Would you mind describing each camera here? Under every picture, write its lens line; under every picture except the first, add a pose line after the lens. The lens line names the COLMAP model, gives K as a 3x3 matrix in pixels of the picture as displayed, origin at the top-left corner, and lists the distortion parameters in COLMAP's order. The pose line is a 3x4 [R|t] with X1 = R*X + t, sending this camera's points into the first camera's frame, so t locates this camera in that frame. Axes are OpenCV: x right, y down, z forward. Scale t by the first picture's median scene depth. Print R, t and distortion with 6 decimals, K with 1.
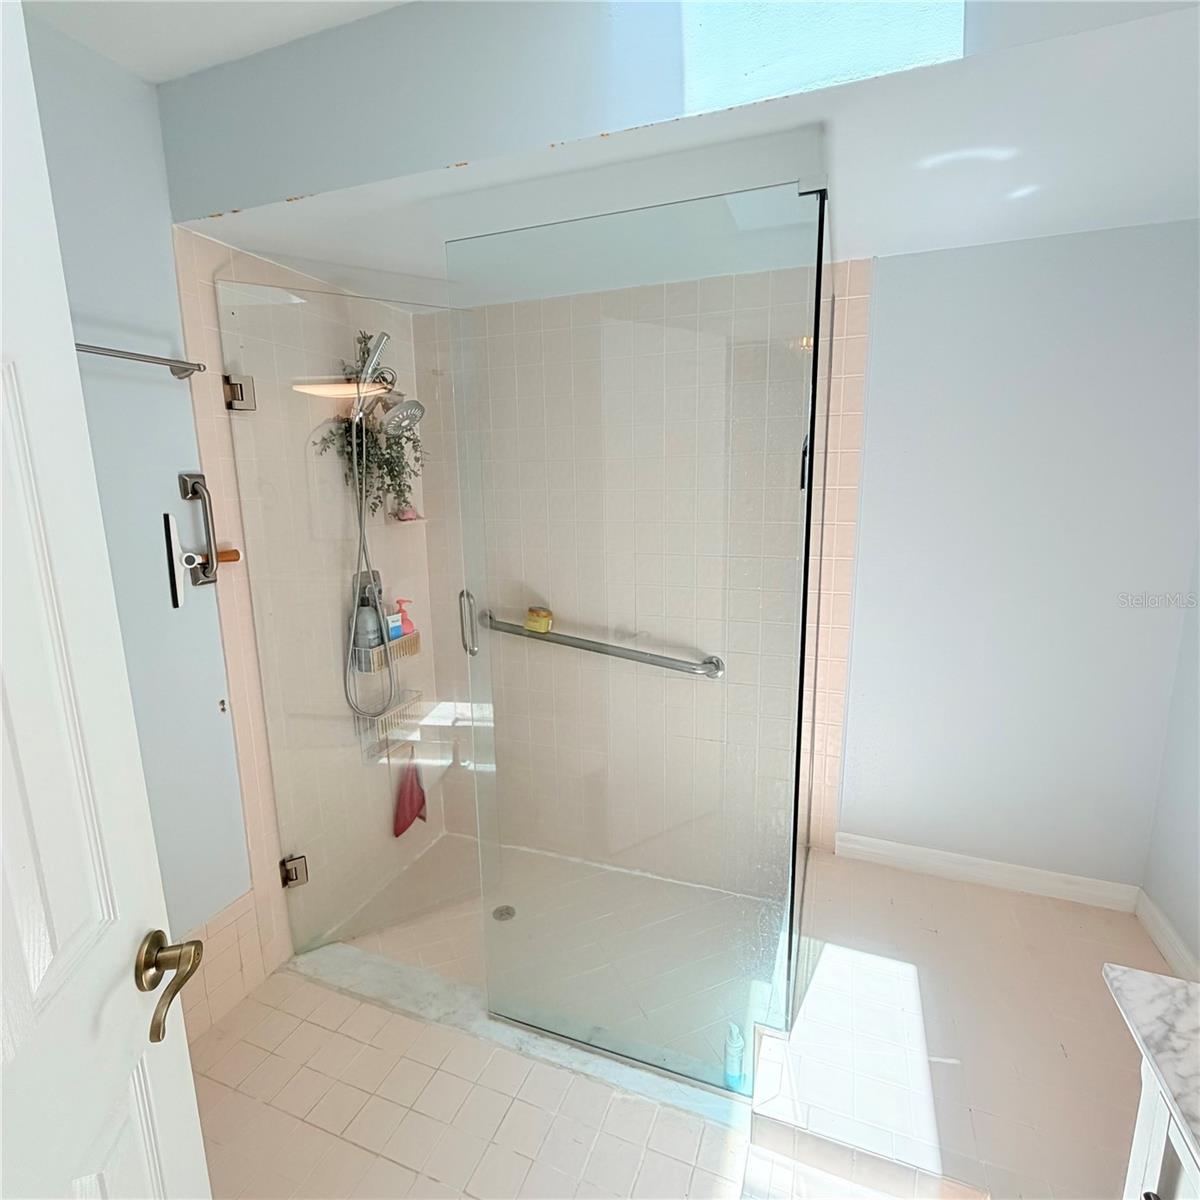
lens RADIAL K [[636.5, 0, 600.1], [0, 636.5, 599.5], [0, 0, 1]] dist [0.005831, -0.003278]
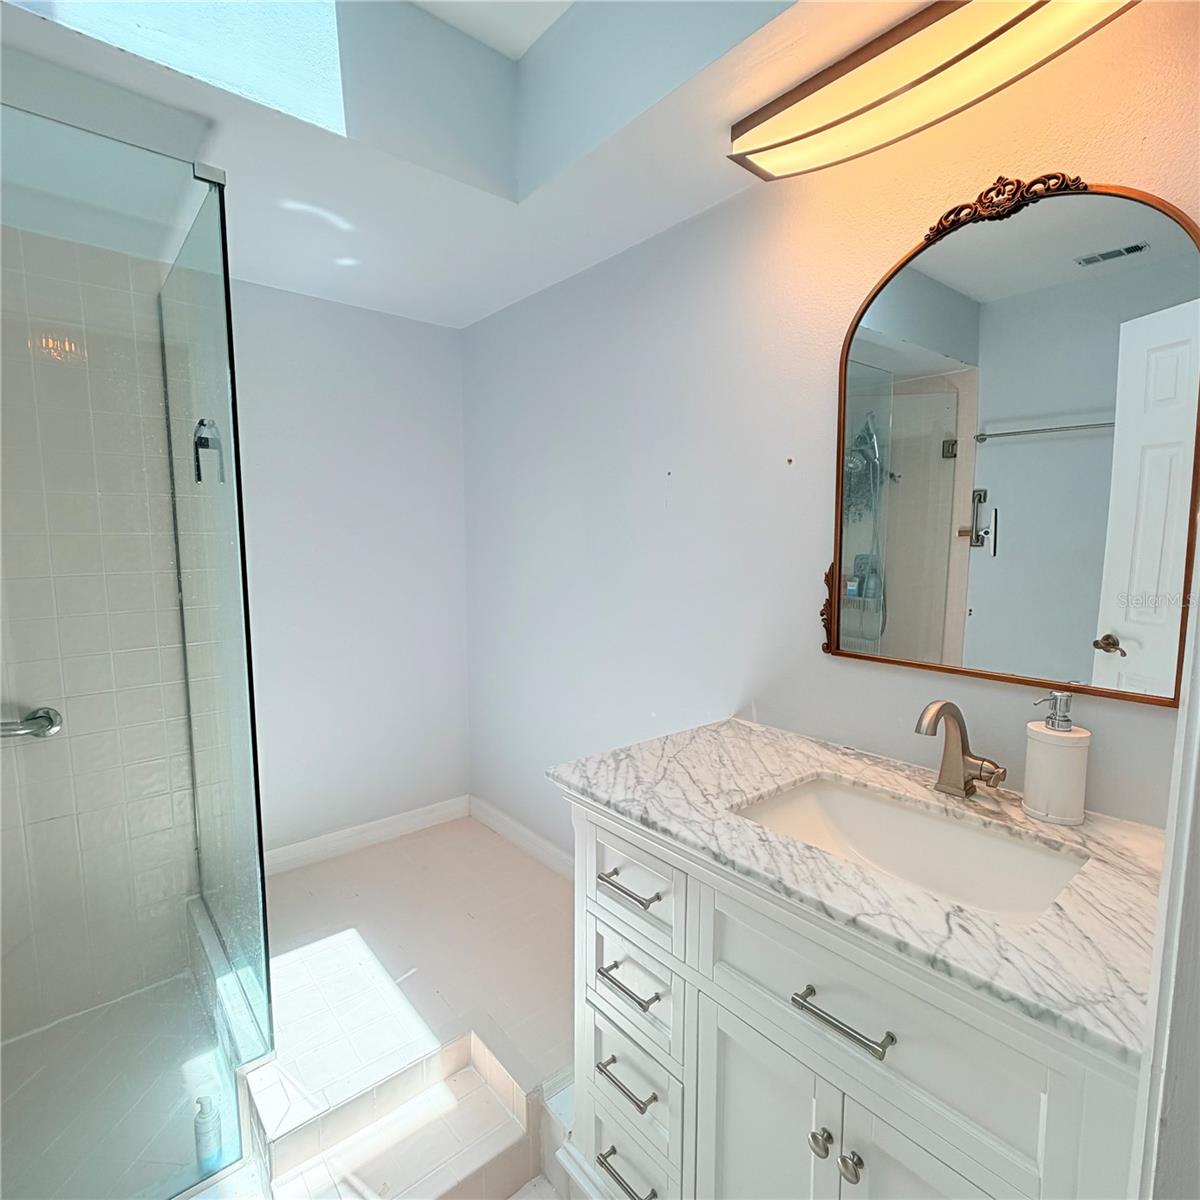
lens RADIAL K [[636.5, 0, 596.4], [0, 636.5, 599.4], [0, 0, 1]] dist [0.005831, -0.003278]
pose [[0.483443, -0.078997, 0.871804, -0.255494], [0.154987, 0.987910, 0.003572, 0.096142], [-0.861546, 0.133392, 0.489841, 0.041520]]
